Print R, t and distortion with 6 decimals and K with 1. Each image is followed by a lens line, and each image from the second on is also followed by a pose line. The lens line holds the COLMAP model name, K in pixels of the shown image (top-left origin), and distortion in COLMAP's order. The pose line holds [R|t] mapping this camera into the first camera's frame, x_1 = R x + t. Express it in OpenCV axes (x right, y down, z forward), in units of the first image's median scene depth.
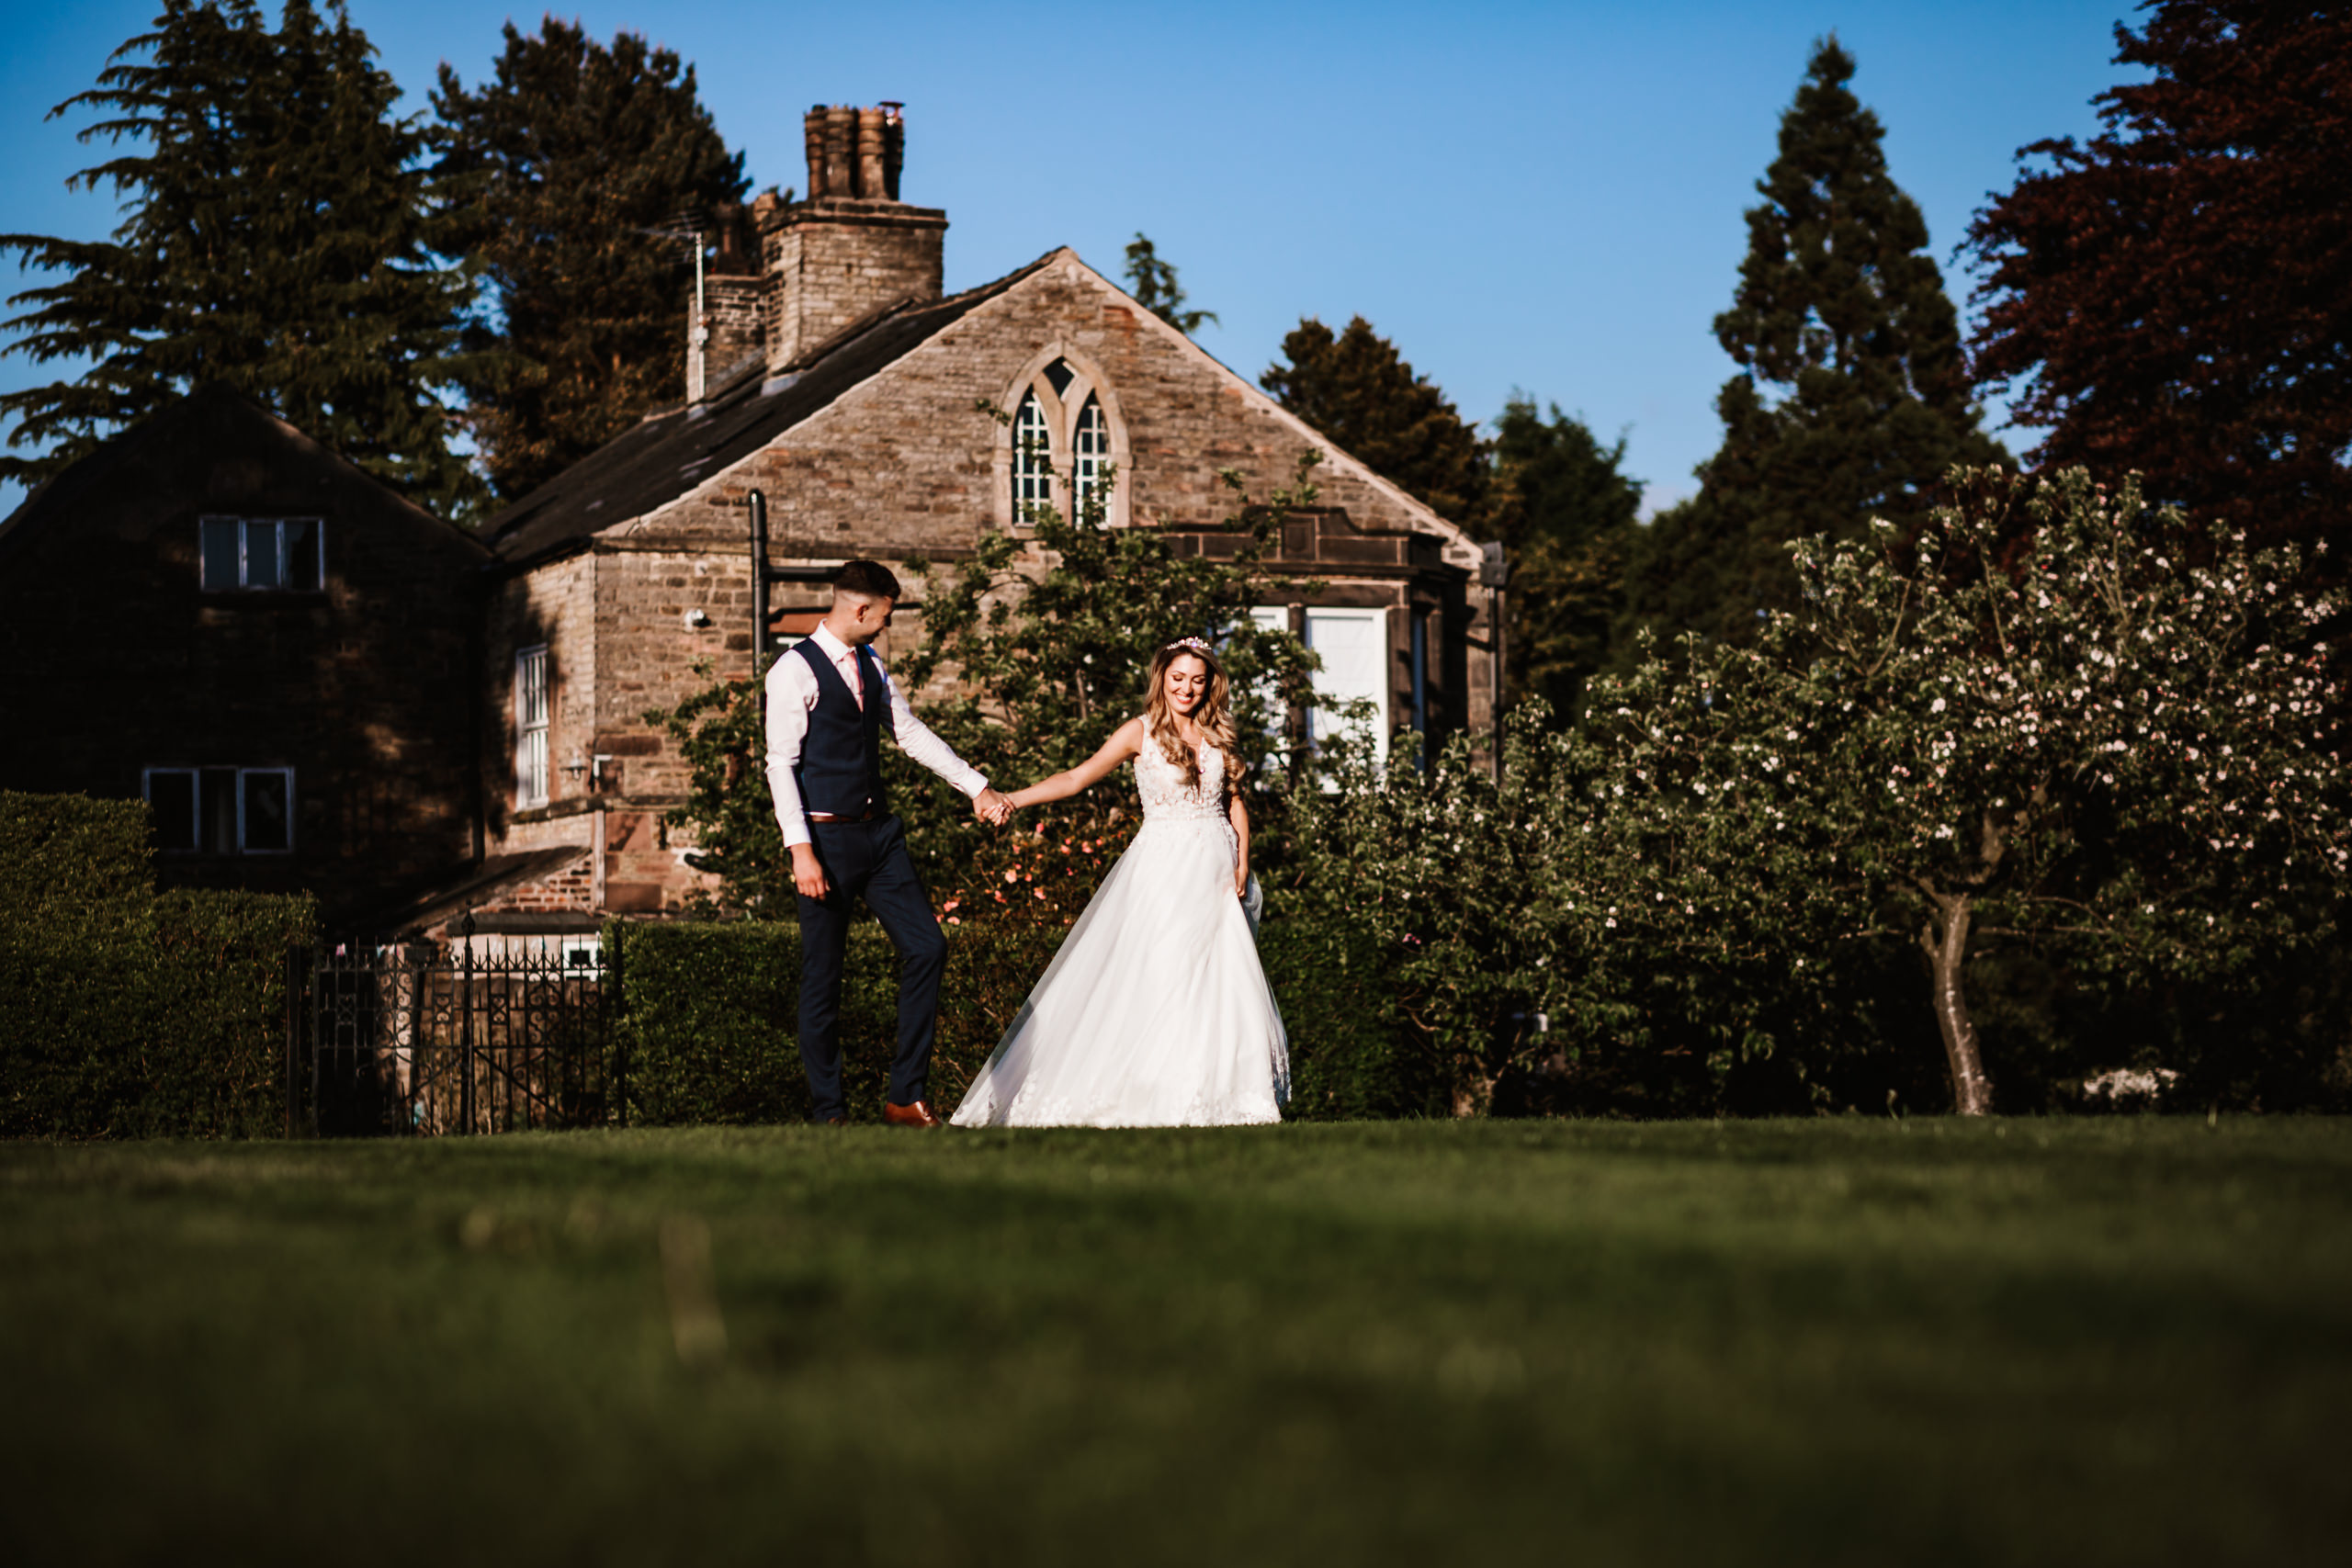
lens RADIAL K [[5666.8, 0, 1176.0], [0, 5666.8, 784.0], [0, 0, 1]] dist [0.032485, -0.108597]
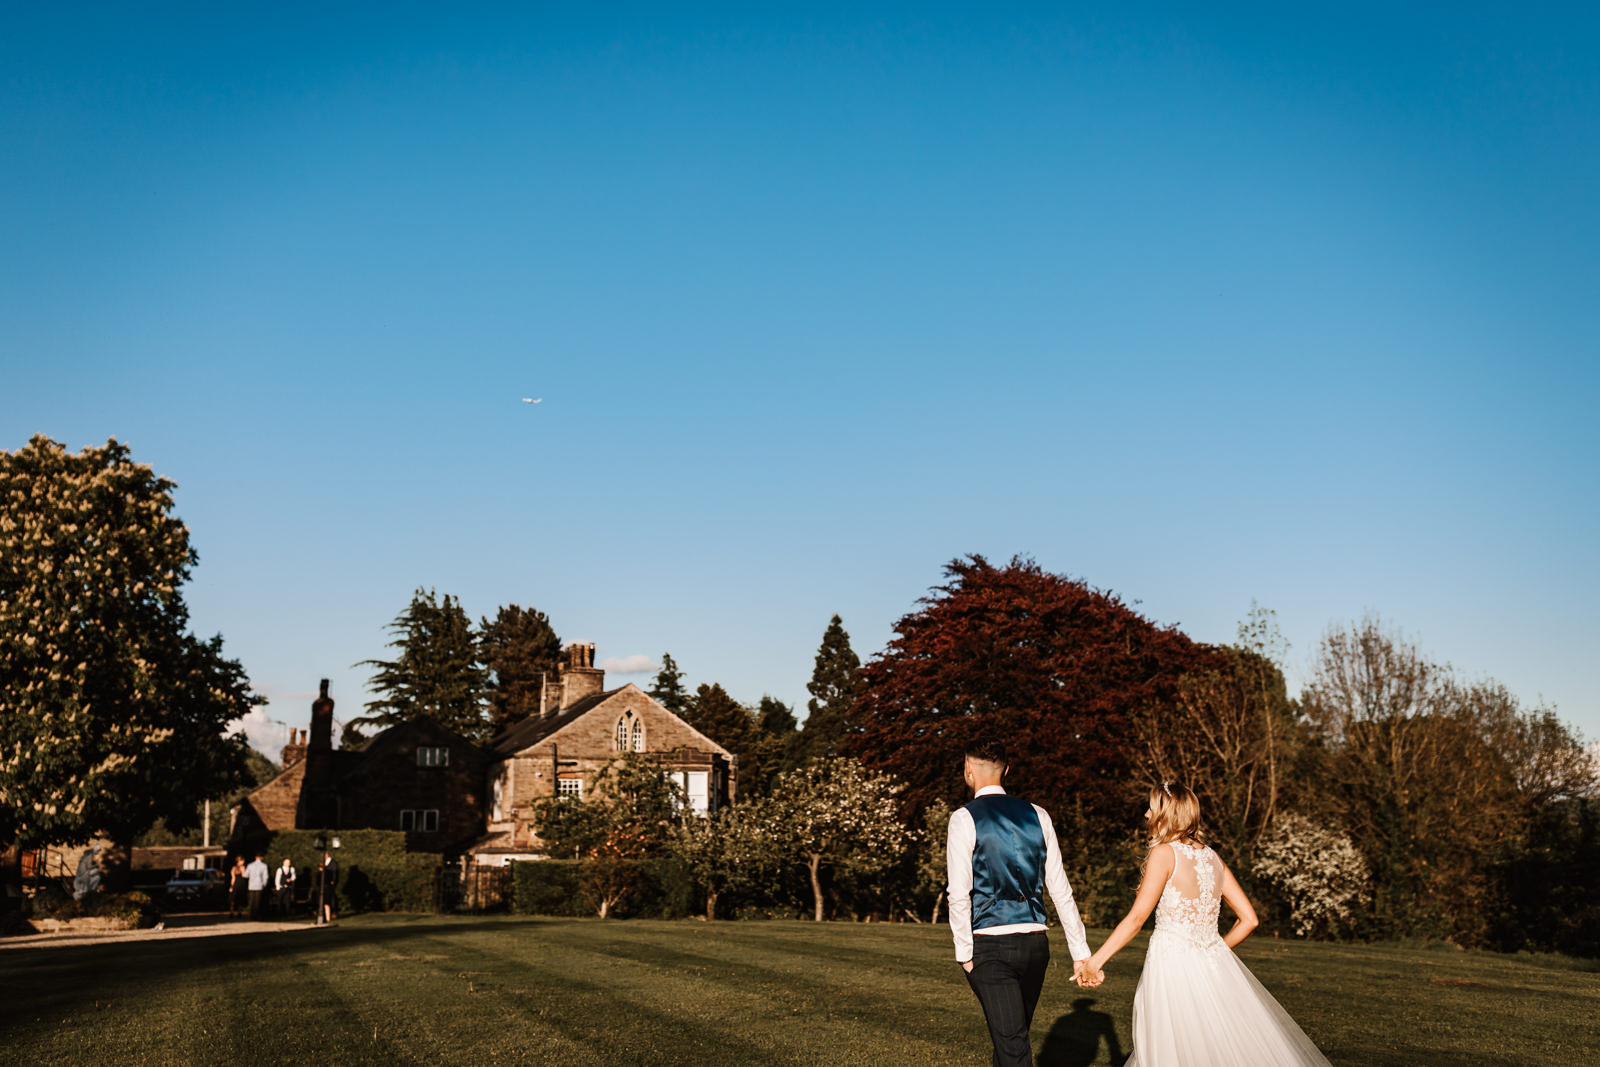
lens RADIAL K [[1553.4, 0, 800.0], [0, 1553.4, 533.5], [0, 0, 1]] dist [-0.002418, -0.013150]
pose [[0.997339, 0.014108, 0.071522, 0.019954], [-0.002364, 0.986839, -0.161689, -0.018507], [-0.072861, 0.161090, 0.984247, -0.141697]]
